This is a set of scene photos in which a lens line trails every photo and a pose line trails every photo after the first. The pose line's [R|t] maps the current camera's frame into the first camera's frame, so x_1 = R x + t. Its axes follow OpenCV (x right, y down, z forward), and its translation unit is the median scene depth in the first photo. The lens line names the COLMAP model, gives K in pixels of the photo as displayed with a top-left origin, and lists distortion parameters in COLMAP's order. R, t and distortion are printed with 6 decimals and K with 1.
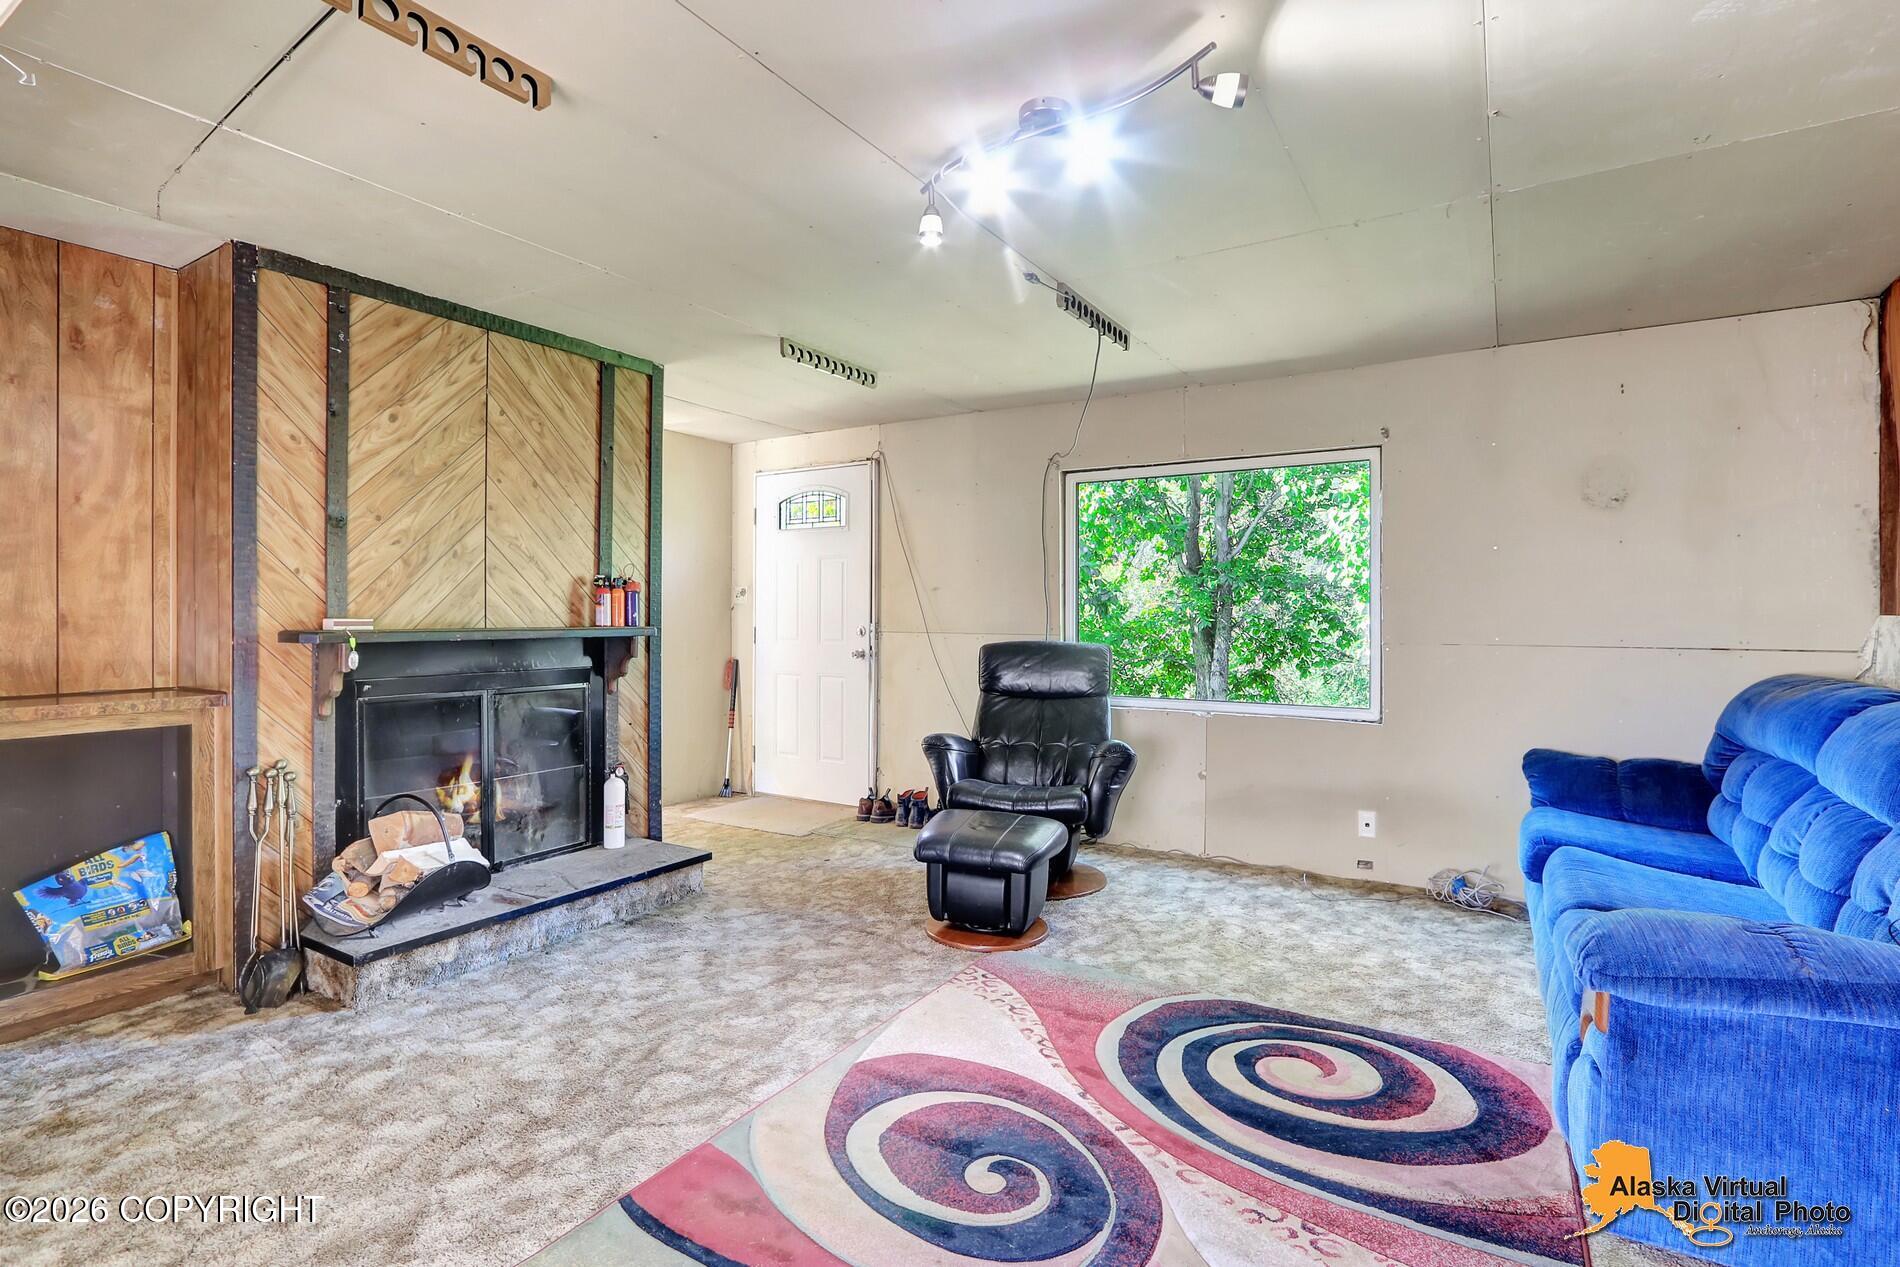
lens RADIAL K [[903.3, 0, 936.4], [0, 903.3, 623.0], [0, 0, 1]] dist [-0.019937, 0.001082]
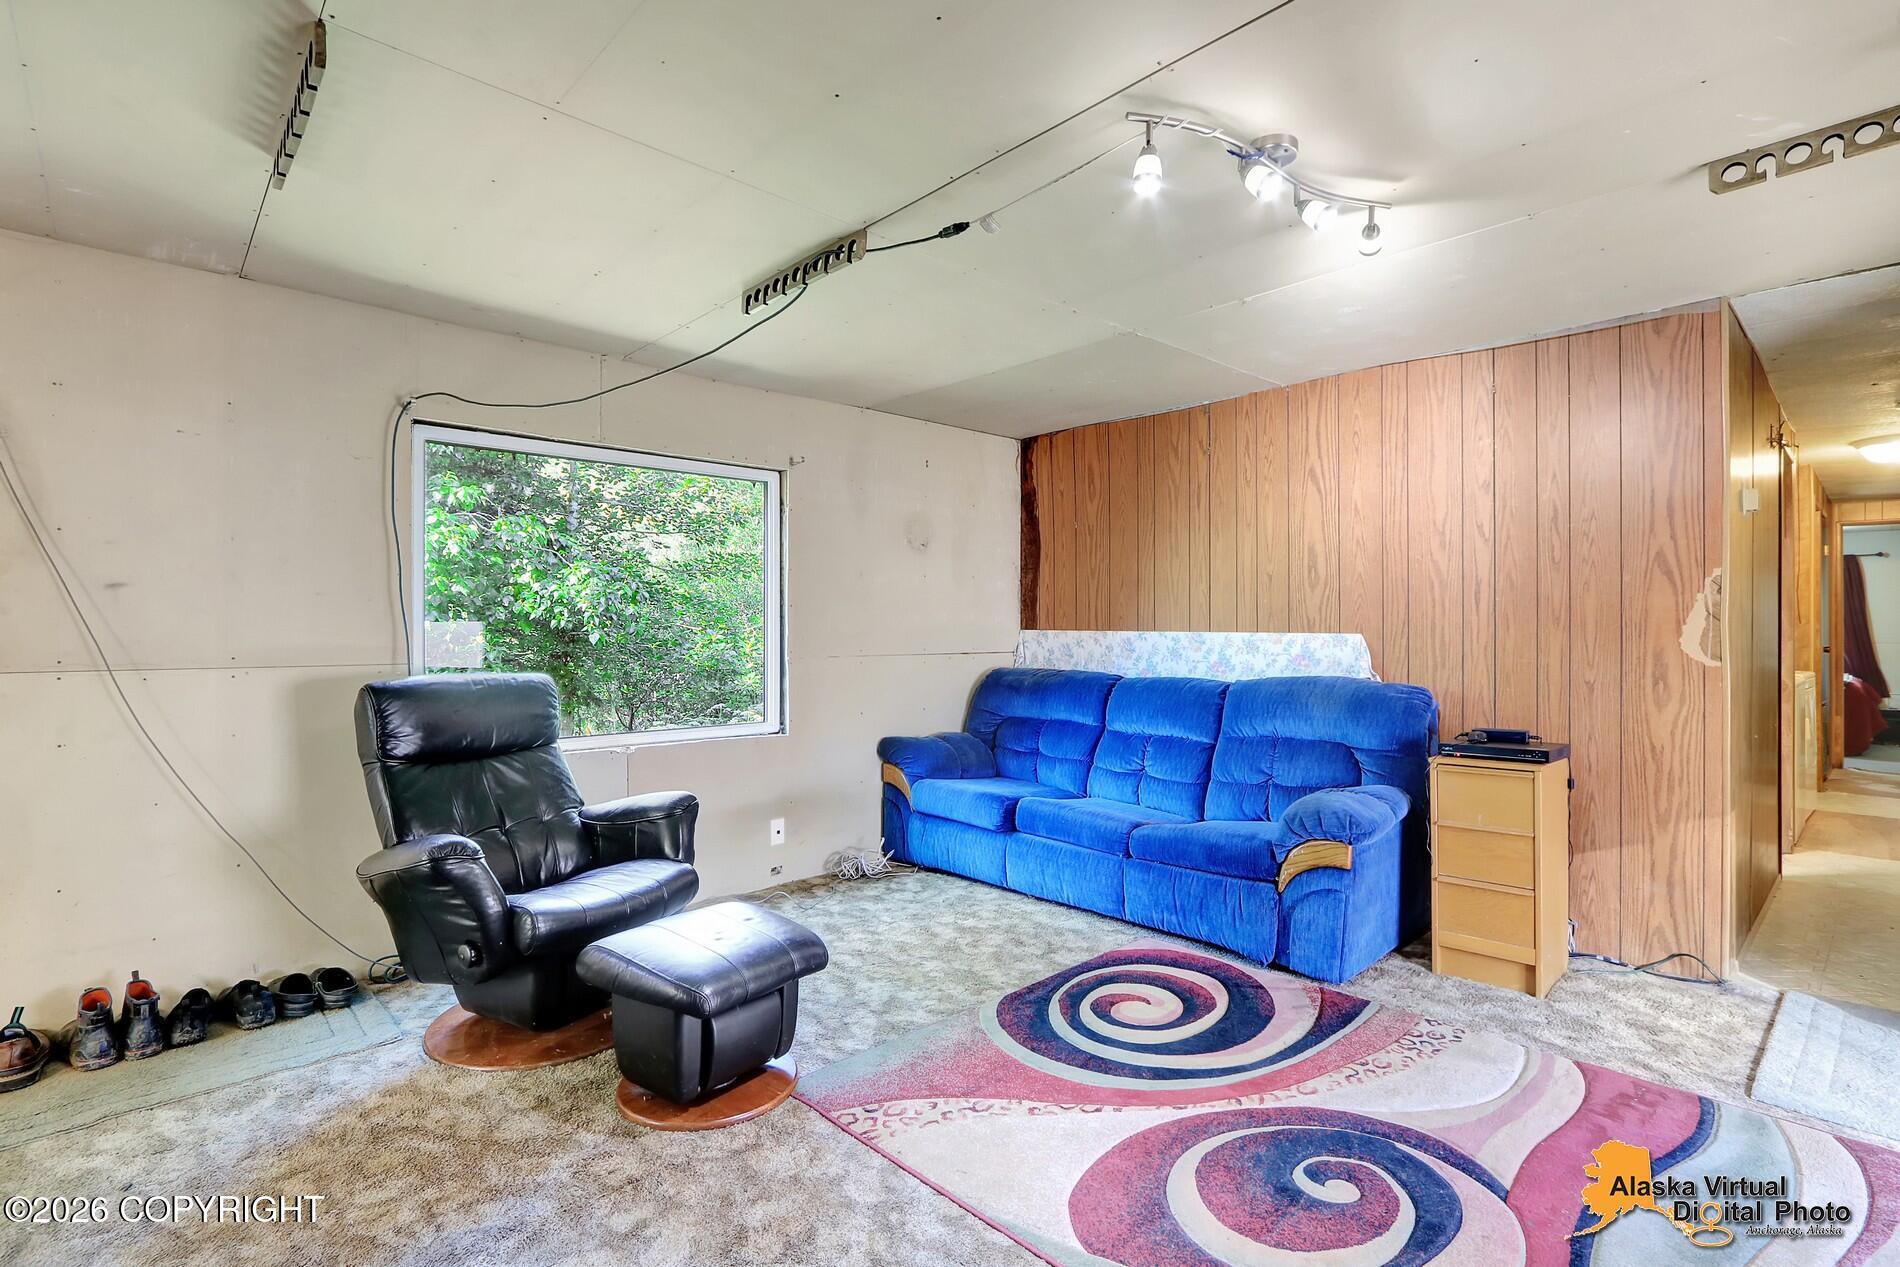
lens RADIAL K [[903.3, 0, 936.4], [0, 903.3, 623.0], [0, 0, 1]] dist [-0.019937, 0.001082]
pose [[0.259762, 0.002392, 0.965670, -0.639428], [0.013357, 0.999892, -0.006070, -0.012305], [-0.965580, 0.014475, 0.259702, 0.719305]]
